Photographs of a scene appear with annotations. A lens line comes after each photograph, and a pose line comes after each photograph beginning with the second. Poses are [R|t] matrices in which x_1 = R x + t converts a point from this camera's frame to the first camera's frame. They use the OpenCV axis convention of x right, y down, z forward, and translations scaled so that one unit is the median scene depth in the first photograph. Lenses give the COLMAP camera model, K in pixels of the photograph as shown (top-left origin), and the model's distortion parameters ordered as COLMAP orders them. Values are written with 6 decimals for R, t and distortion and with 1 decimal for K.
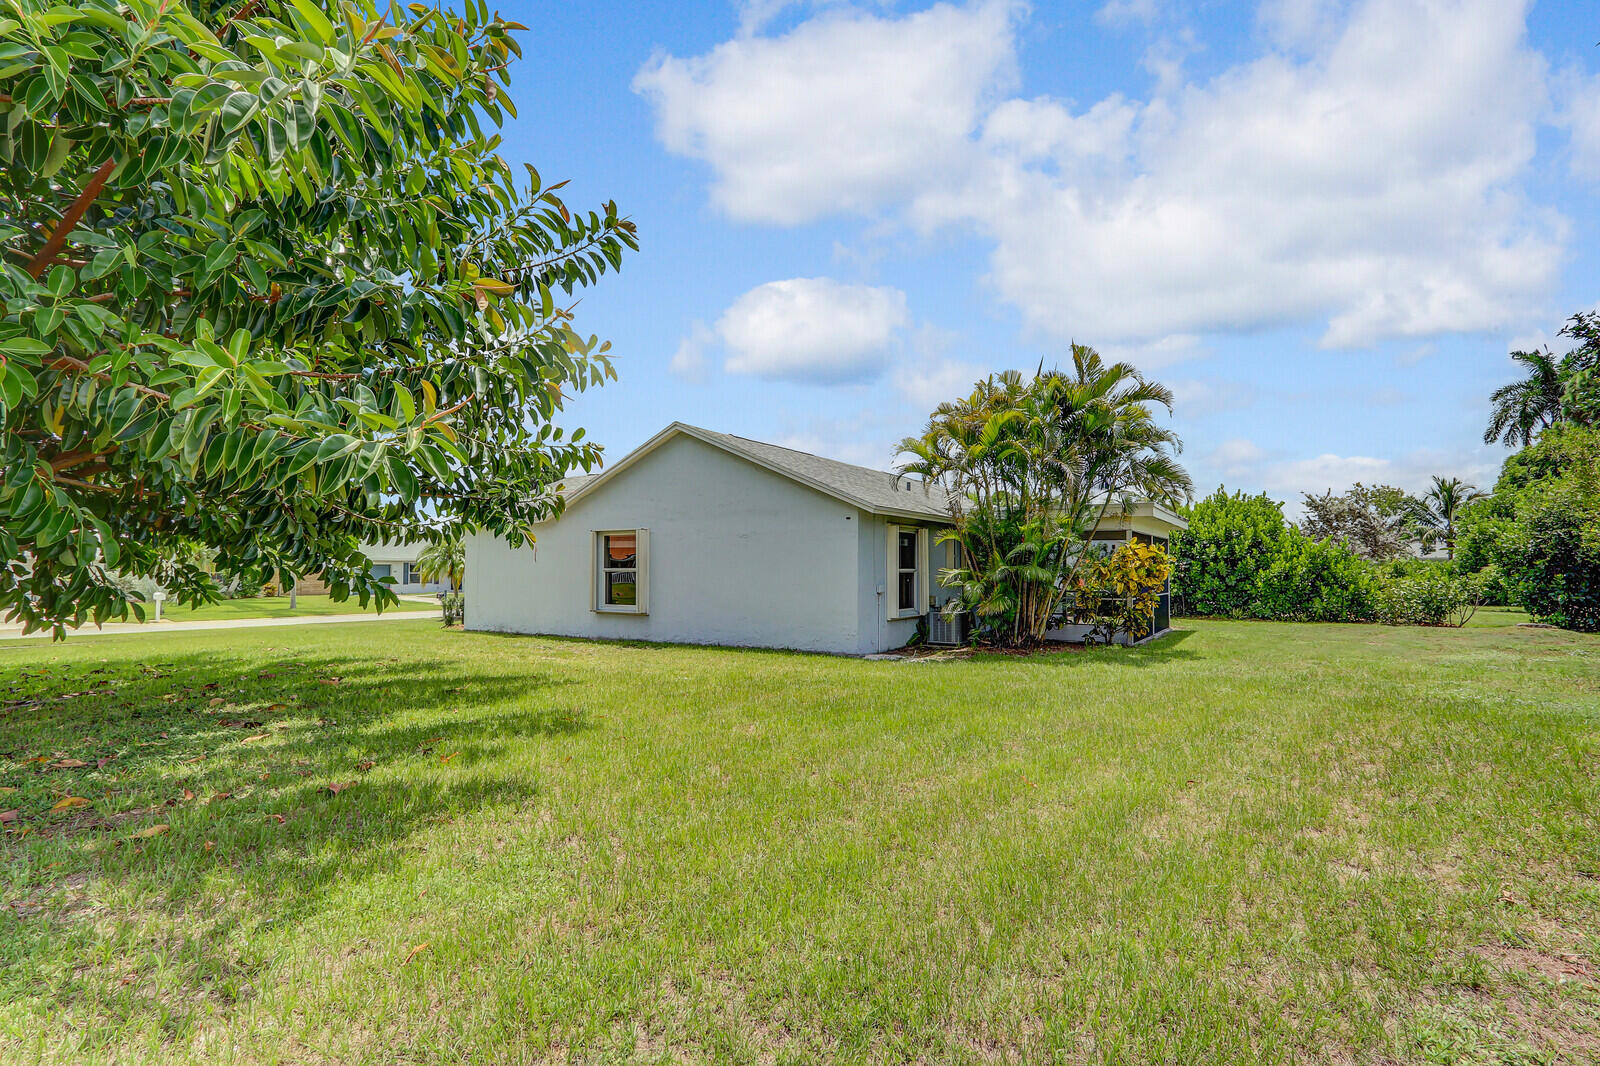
lens RADIAL K [[753.8, 0, 799.7], [0, 753.8, 551.0], [0, 0, 1]] dist [-0.000072, -0.000063]
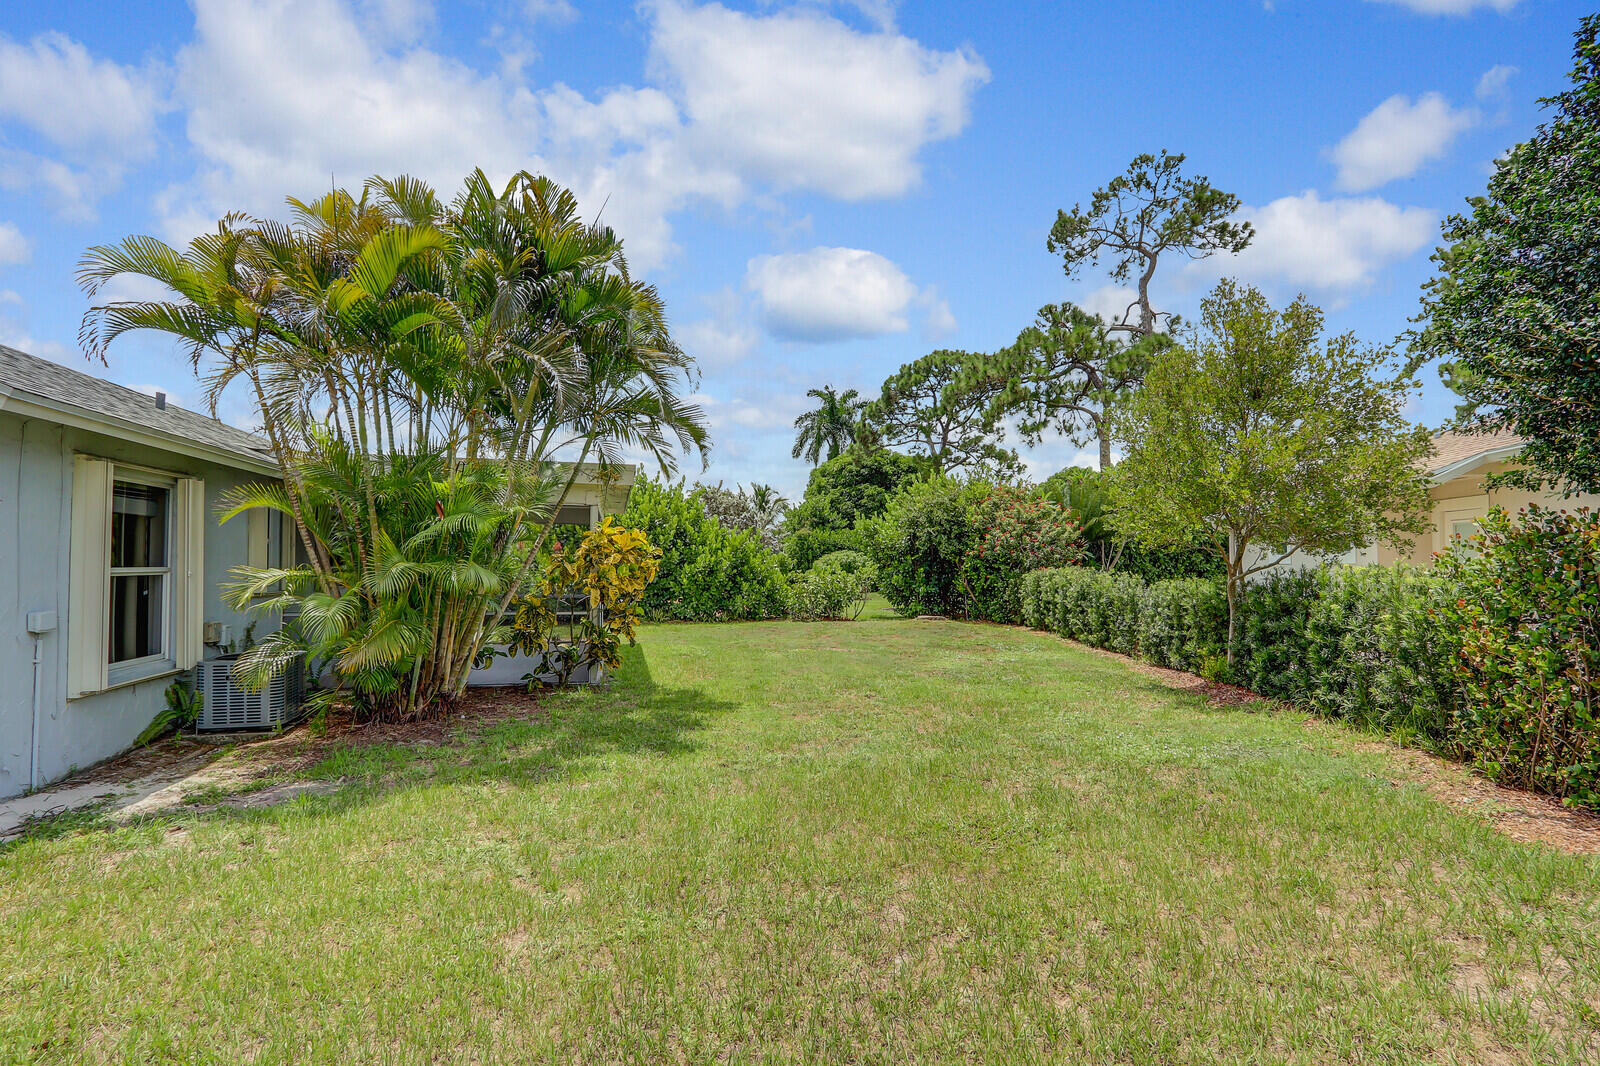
lens RADIAL K [[753.8, 0, 799.7], [0, 753.8, 551.0], [0, 0, 1]] dist [-0.000072, -0.000063]
pose [[0.677679, 0.010288, 0.735286, 0.079037], [-0.018812, 0.999817, 0.003349, 0.005462], [-0.735117, -0.016102, 0.677749, 0.417863]]
